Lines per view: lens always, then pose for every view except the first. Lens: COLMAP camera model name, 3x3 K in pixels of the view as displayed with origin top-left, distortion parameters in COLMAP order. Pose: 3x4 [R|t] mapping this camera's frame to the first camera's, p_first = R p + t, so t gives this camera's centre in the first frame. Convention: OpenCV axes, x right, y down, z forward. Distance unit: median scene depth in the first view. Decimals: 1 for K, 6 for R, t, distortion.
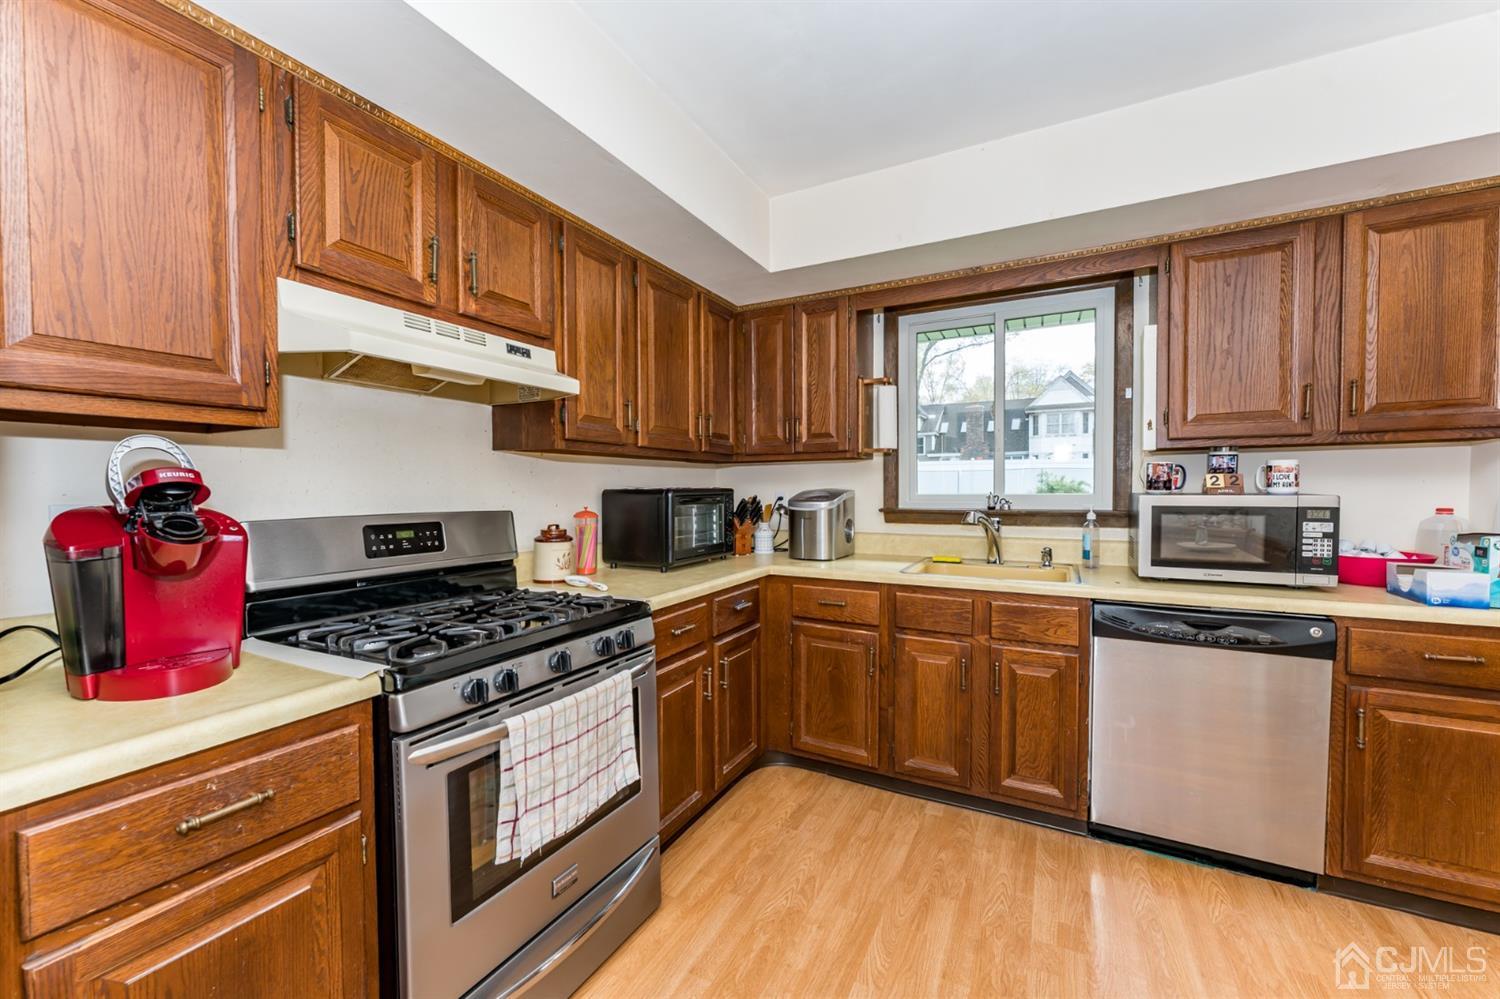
lens RADIAL K [[595.0, 0, 741.5], [0, 595.0, 502.8], [0, 0, 1]] dist [0.001420, 0.000323]
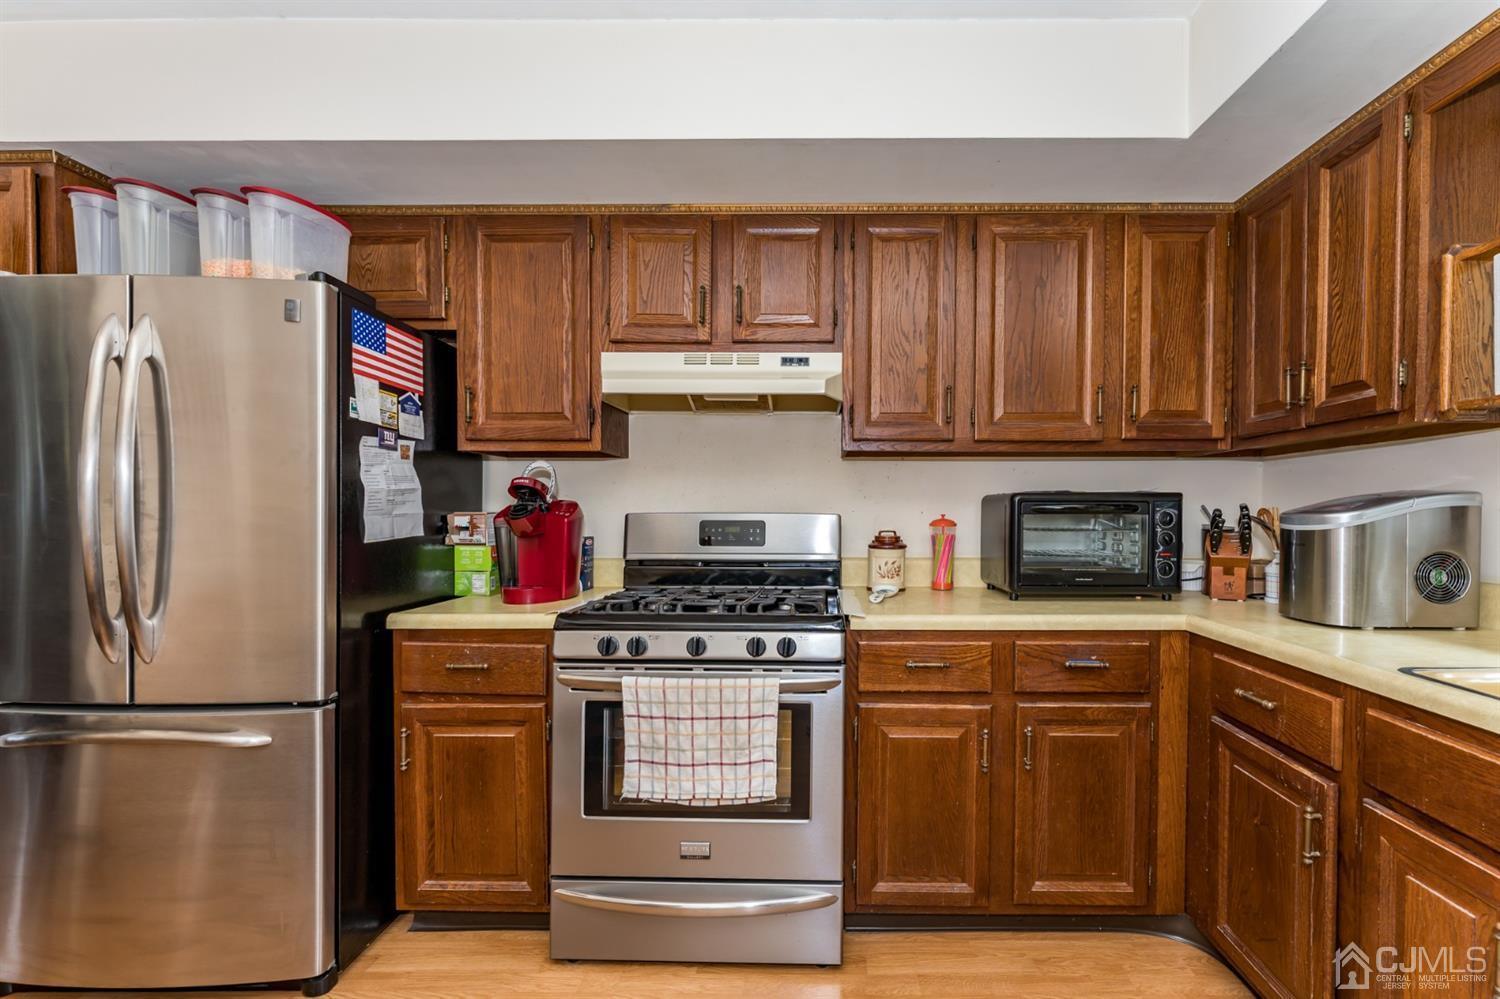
lens RADIAL K [[631.4, 0, 815.3], [0, 631.4, 518.7], [0, 0, 1]] dist [0.001257, 0.000040]
pose [[0.466410, 0.017653, -0.884392, 0.692562], [-0.026813, 0.999624, 0.005813, 0.018785], [0.884162, 0.021002, 0.466708, 0.554075]]
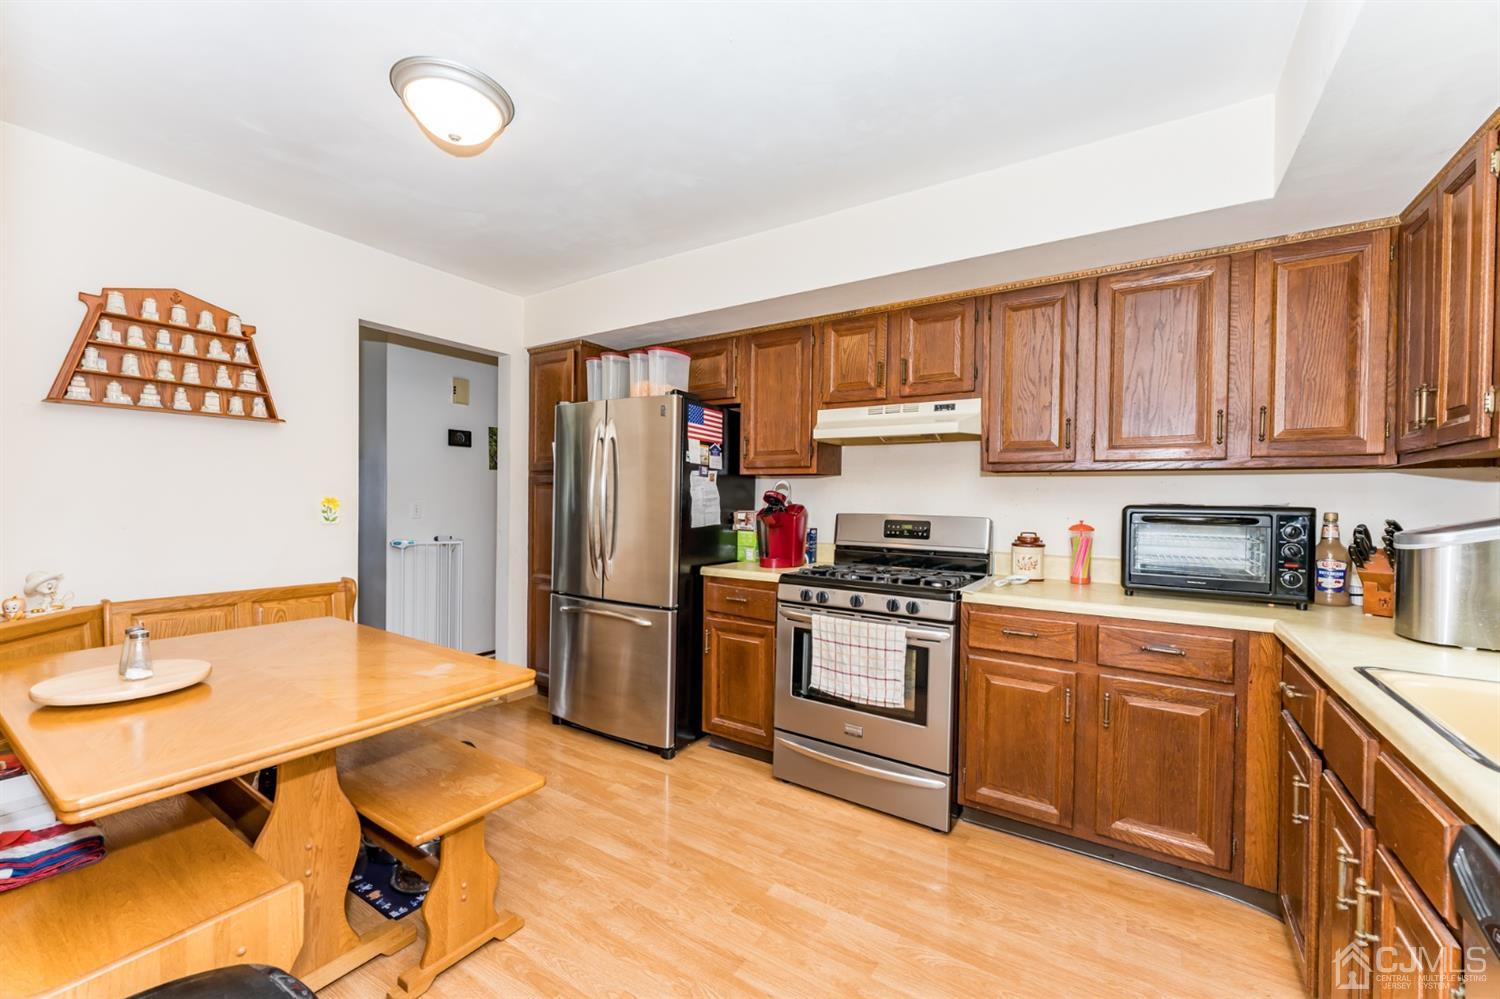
lens RADIAL K [[595.0, 0, 741.5], [0, 595.0, 502.8], [0, 0, 1]] dist [0.001420, 0.000323]
pose [[-0.090969, 0.010768, -0.995796, 1.221801], [-0.039274, 0.999125, 0.014392, -0.022861], [0.995079, 0.040418, -0.090466, 0.695875]]
